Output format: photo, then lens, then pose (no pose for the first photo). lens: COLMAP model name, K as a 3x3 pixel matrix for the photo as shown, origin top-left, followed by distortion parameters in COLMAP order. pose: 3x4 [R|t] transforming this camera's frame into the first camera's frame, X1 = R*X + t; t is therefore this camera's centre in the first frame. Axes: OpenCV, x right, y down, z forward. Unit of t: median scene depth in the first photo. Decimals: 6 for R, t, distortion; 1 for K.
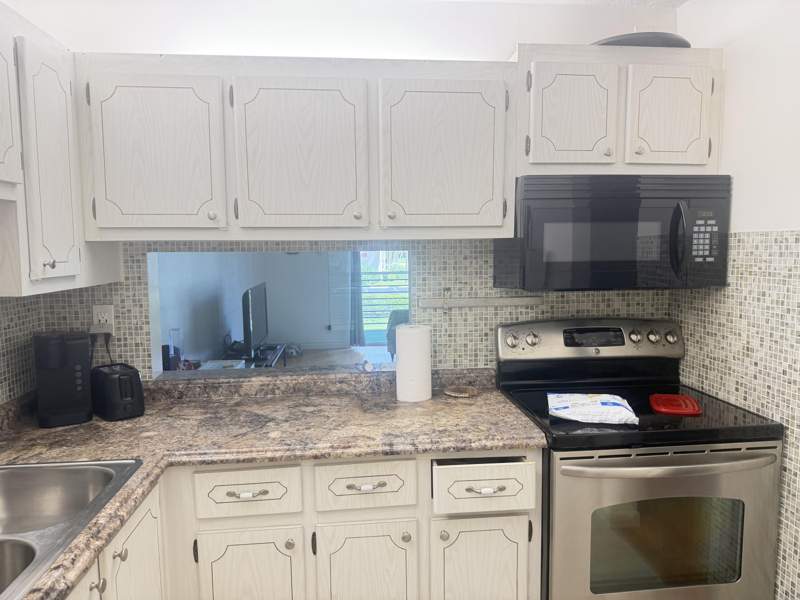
lens RADIAL K [[567.7, 0, 400.0], [0, 567.7, 300.0], [0, 0, 1]] dist [0.010100, -0.001325]
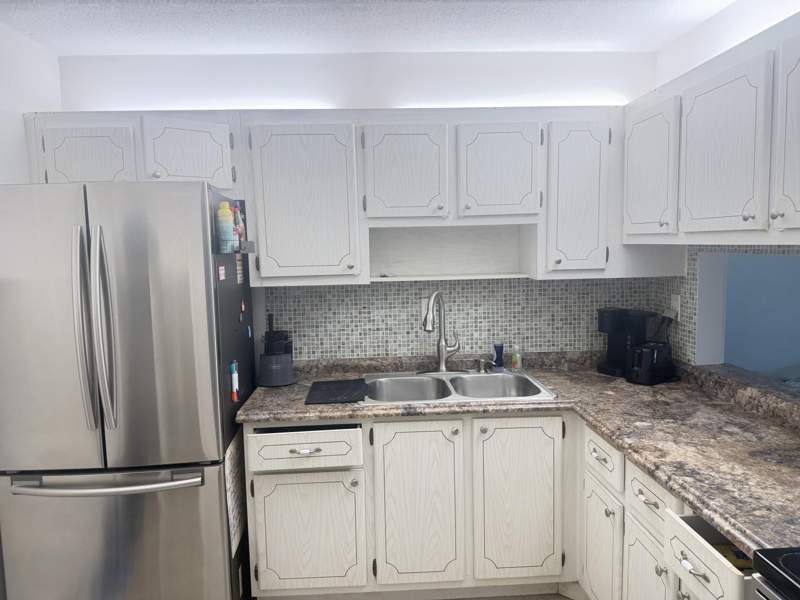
lens RADIAL K [[567.7, 0, 400.0], [0, 567.7, 300.0], [0, 0, 1]] dist [0.010100, -0.001325]
pose [[-0.050210, 0.114322, -0.992174, 0.807750], [-0.071695, 0.990452, 0.117752, -0.090561], [0.996162, 0.077046, -0.041534, 0.520454]]
